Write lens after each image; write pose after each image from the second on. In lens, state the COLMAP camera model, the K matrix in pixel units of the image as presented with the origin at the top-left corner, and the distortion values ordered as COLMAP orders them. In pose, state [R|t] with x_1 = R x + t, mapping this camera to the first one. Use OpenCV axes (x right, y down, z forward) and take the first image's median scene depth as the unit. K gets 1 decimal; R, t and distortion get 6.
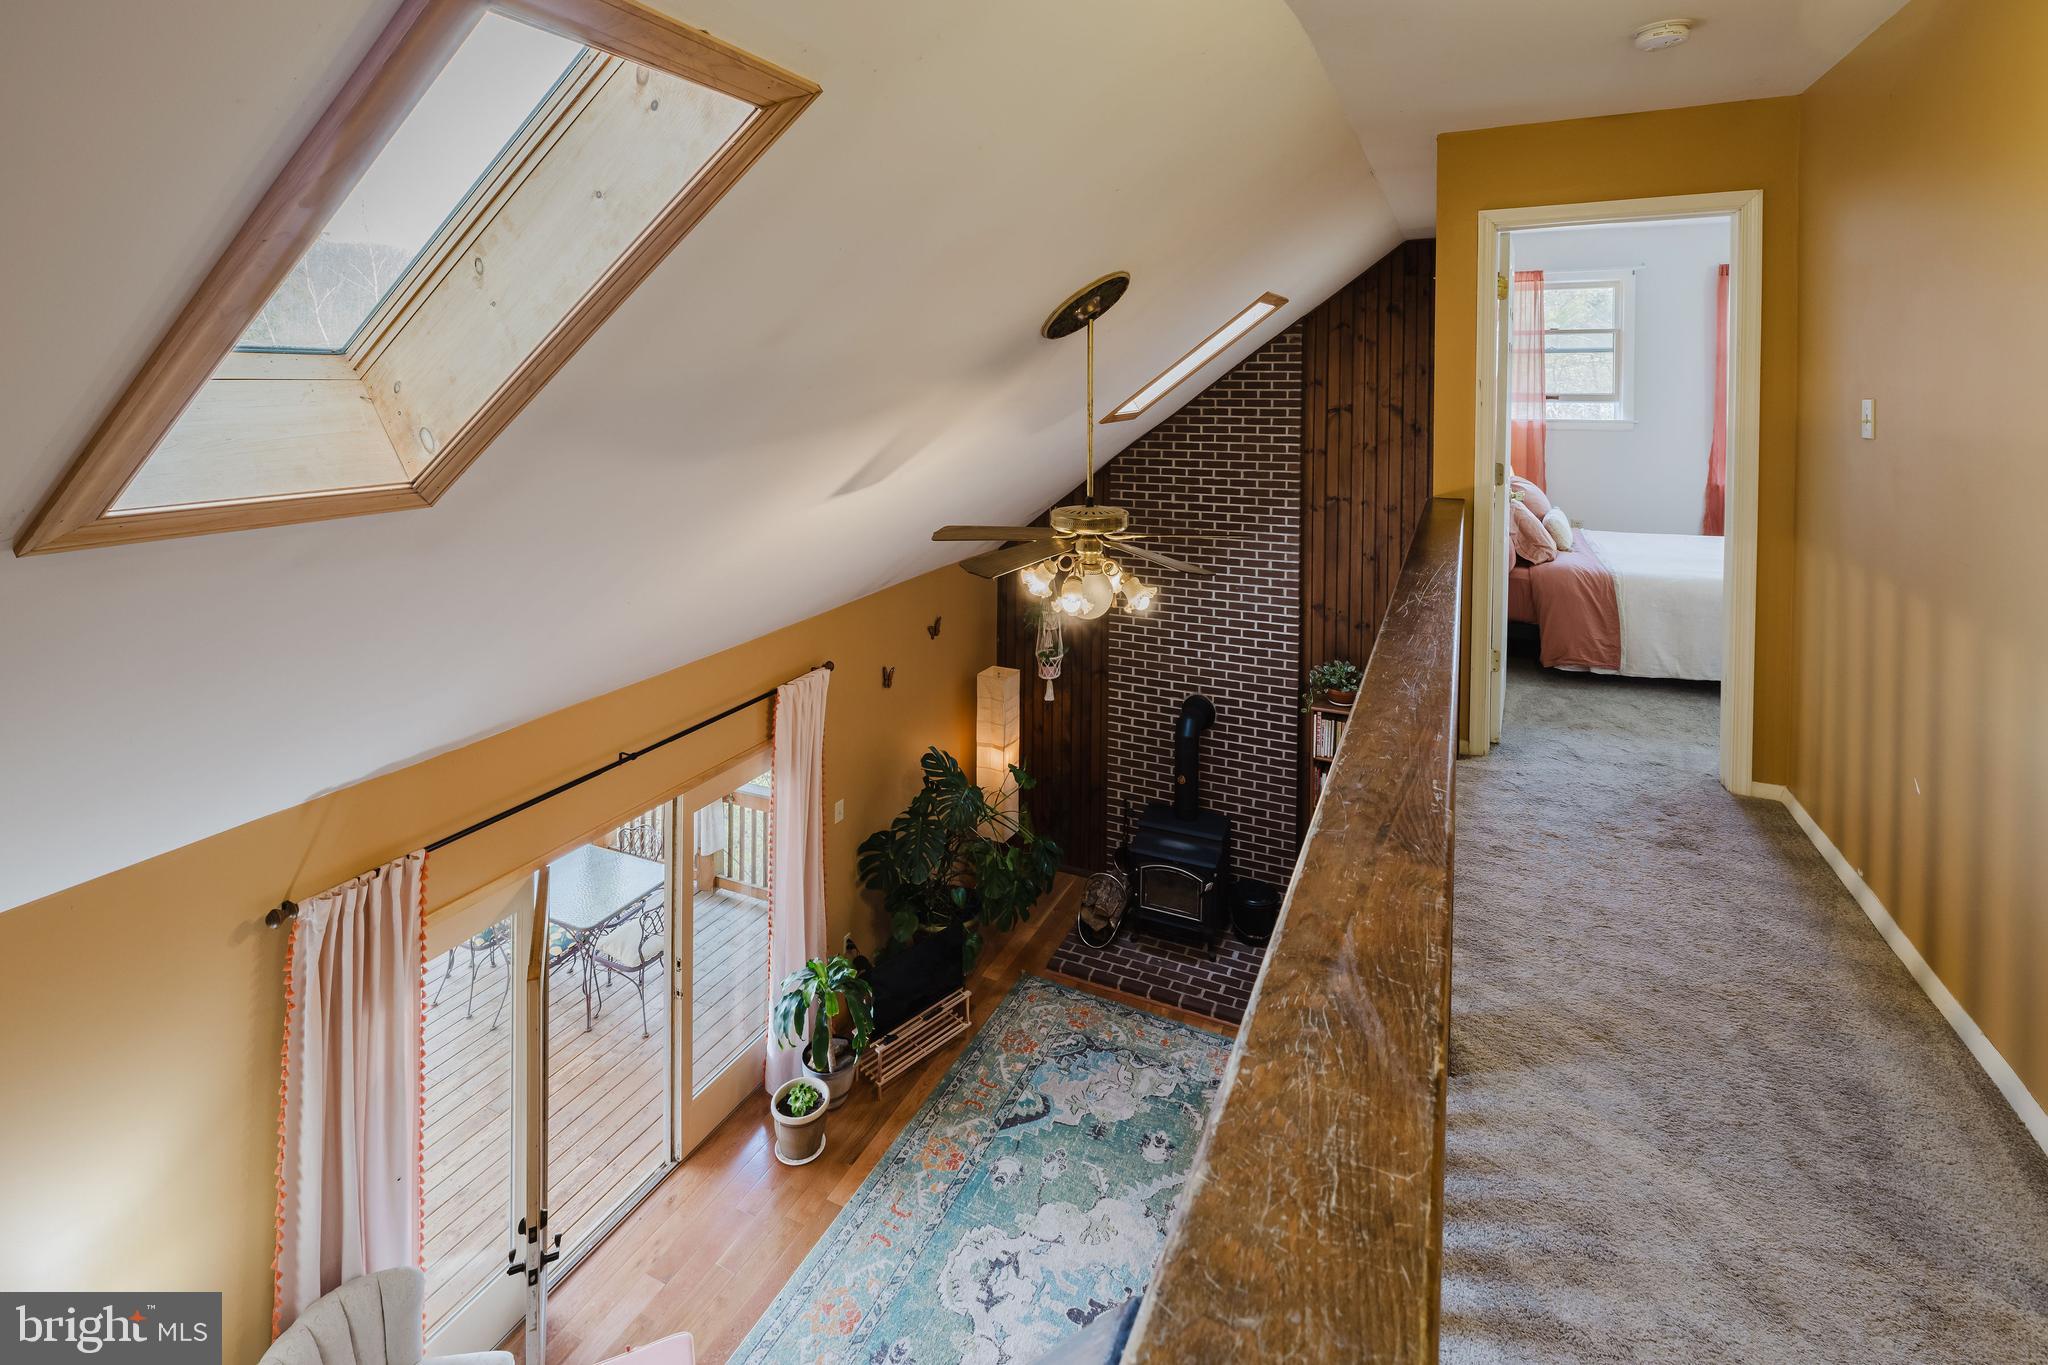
lens RADIAL K [[957.9, 0, 1018.7], [0, 957.9, 388.6], [0, 0, 1]] dist [-0.000712, -0.000465]
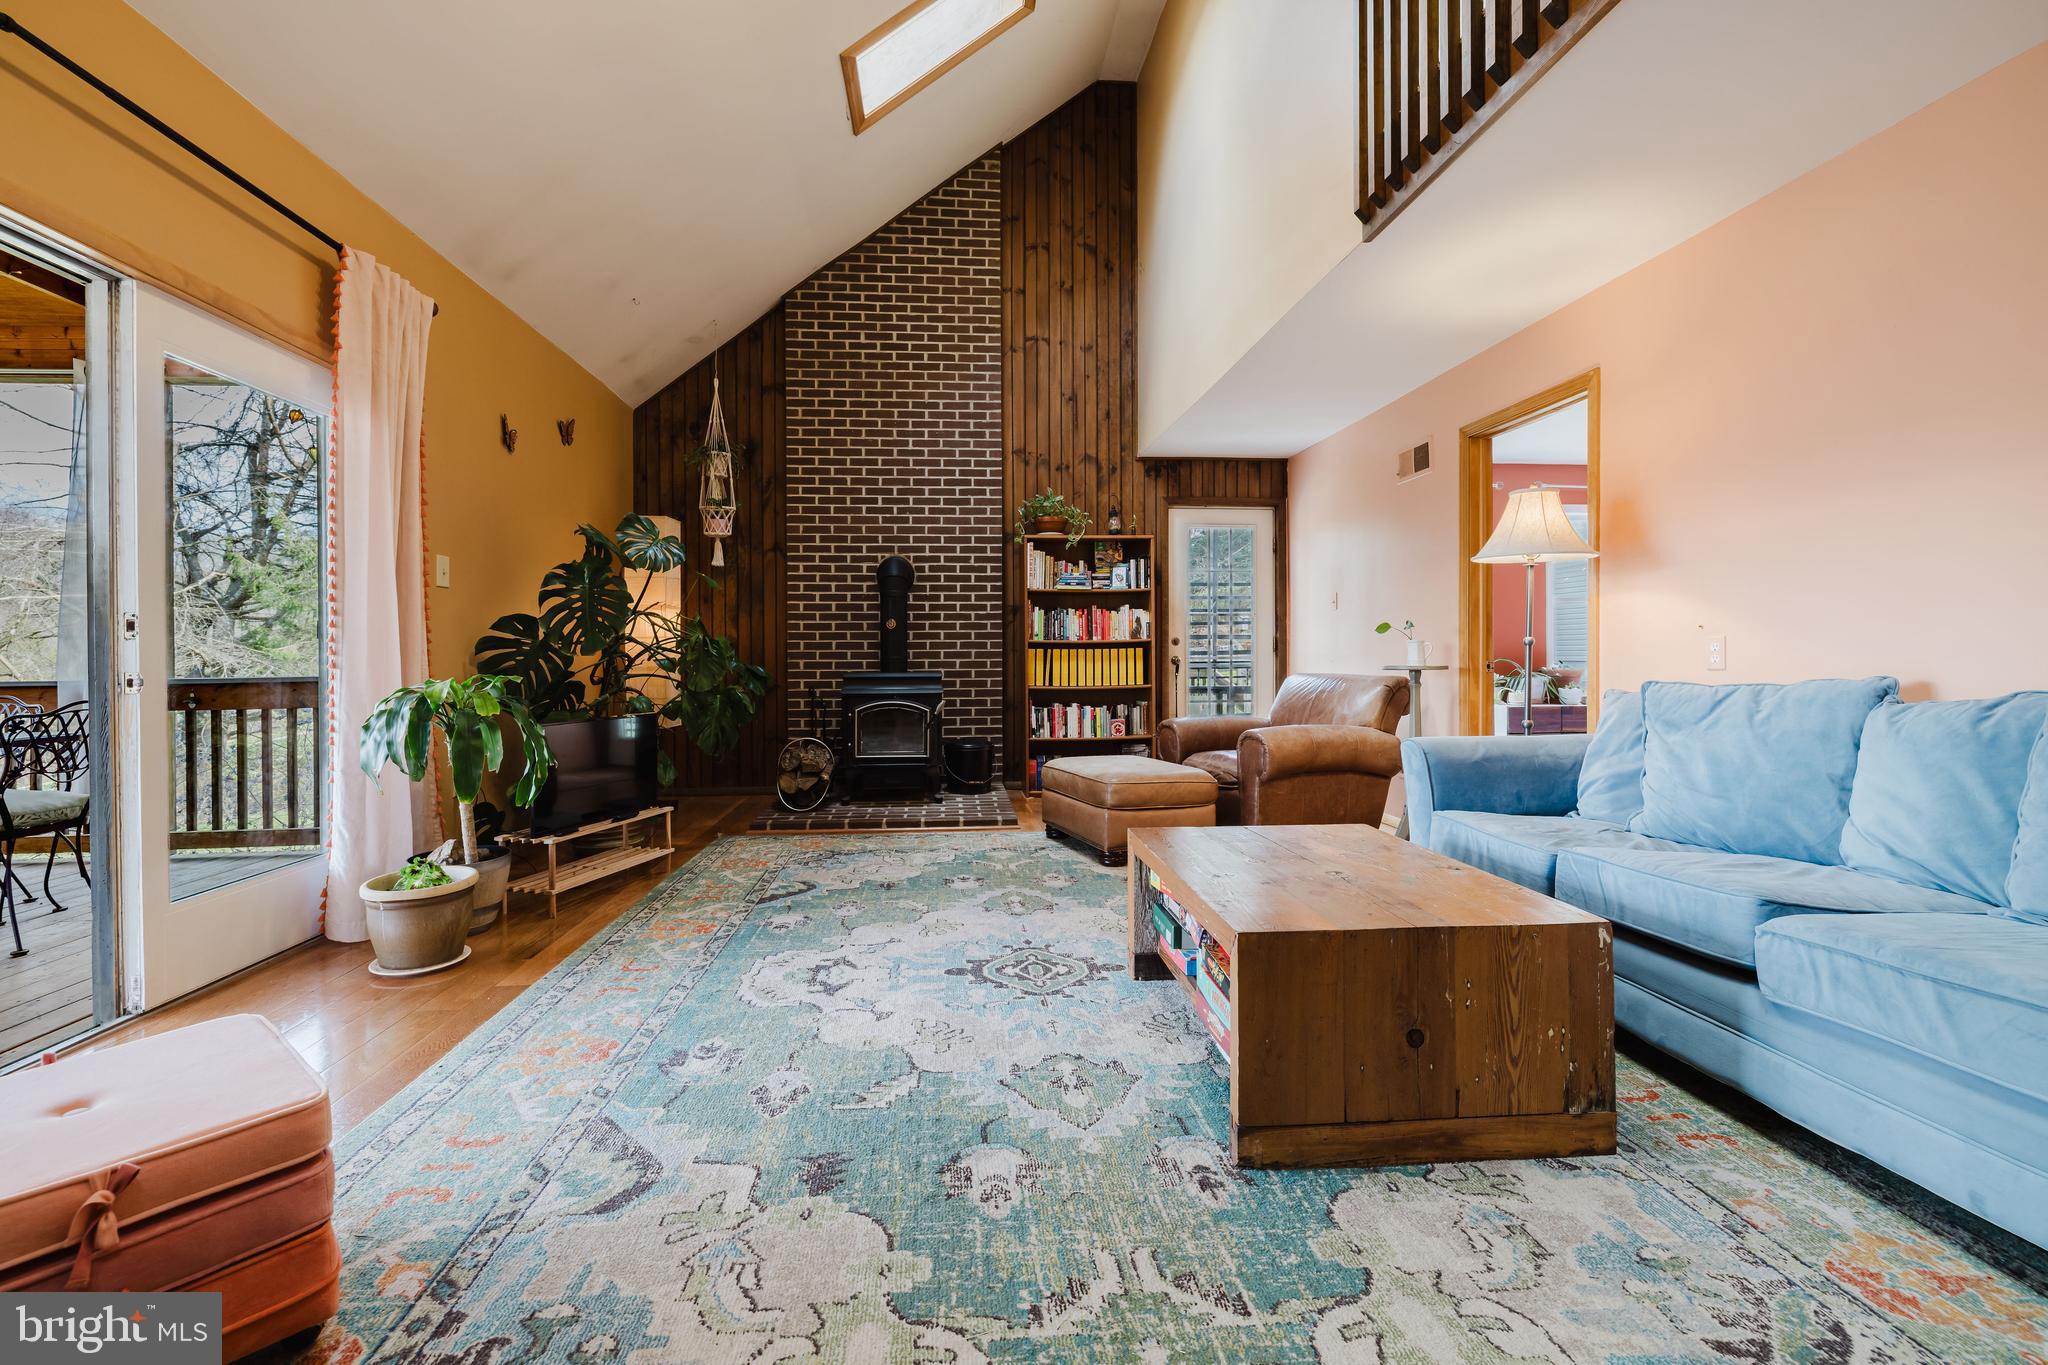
lens RADIAL K [[863.1, 0, 1021.3], [0, 863.1, 658.3], [0, 0, 1]] dist [-0.000227, -0.000431]
pose [[0.863054, -0.013744, 0.504925, -0.122696], [0.014386, 0.999893, 0.002627, 0.426360], [-0.504907, 0.004997, 0.863159, 0.250649]]
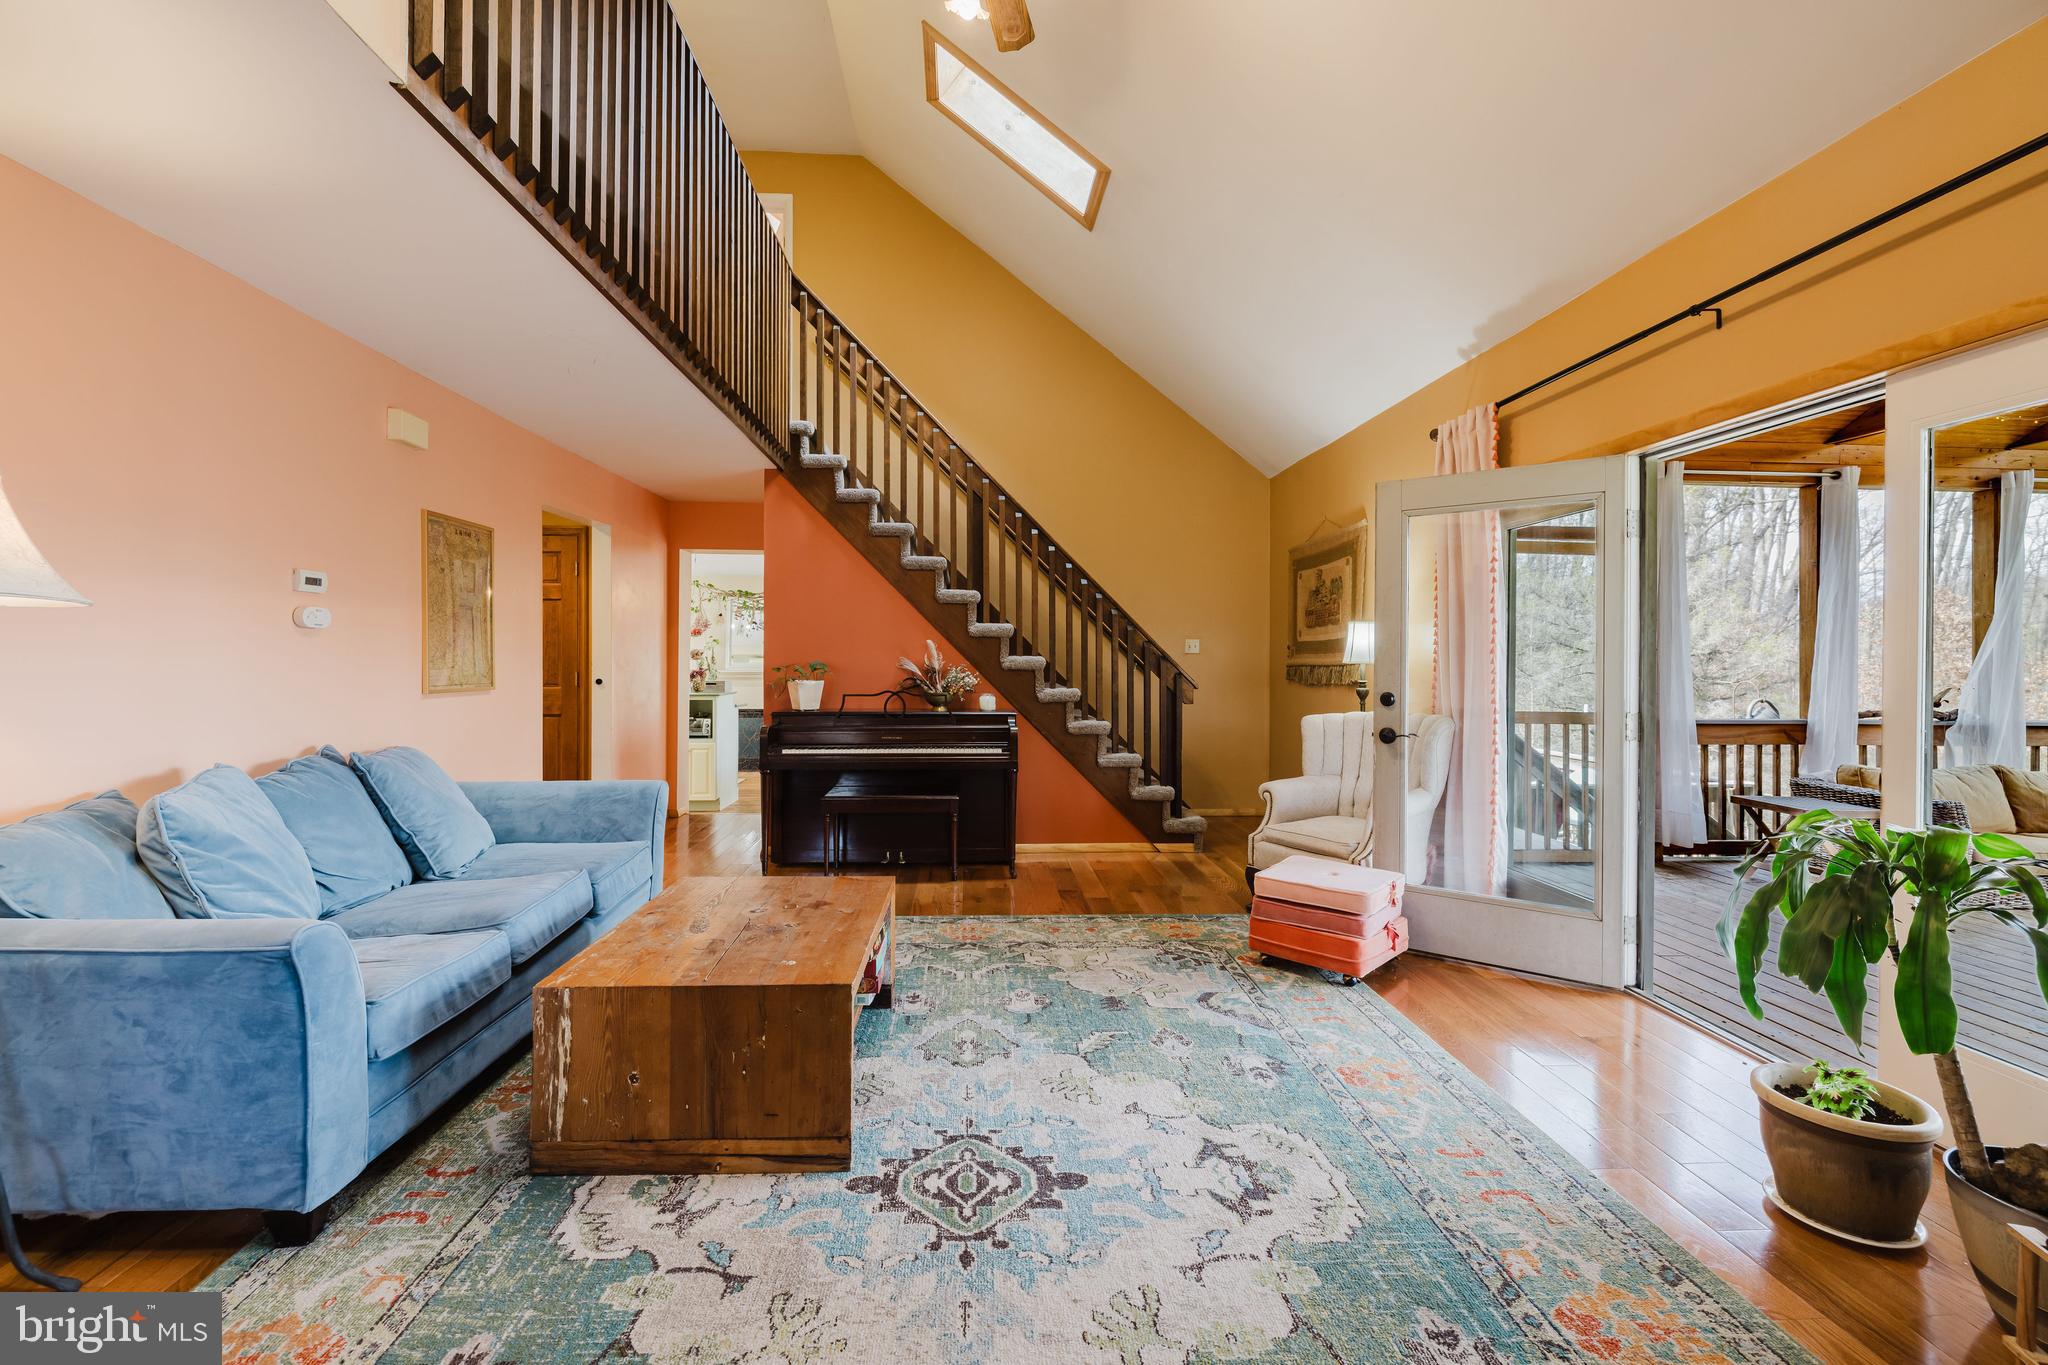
lens RADIAL K [[863.1, 0, 1021.3], [0, 863.1, 658.3], [0, 0, 1]] dist [-0.000227, -0.000431]
pose [[-0.880009, -0.016167, -0.474683, 0.181323], [-0.017542, 0.999845, -0.001534, 0.392250], [0.474634, 0.006977, -0.880156, 0.808937]]
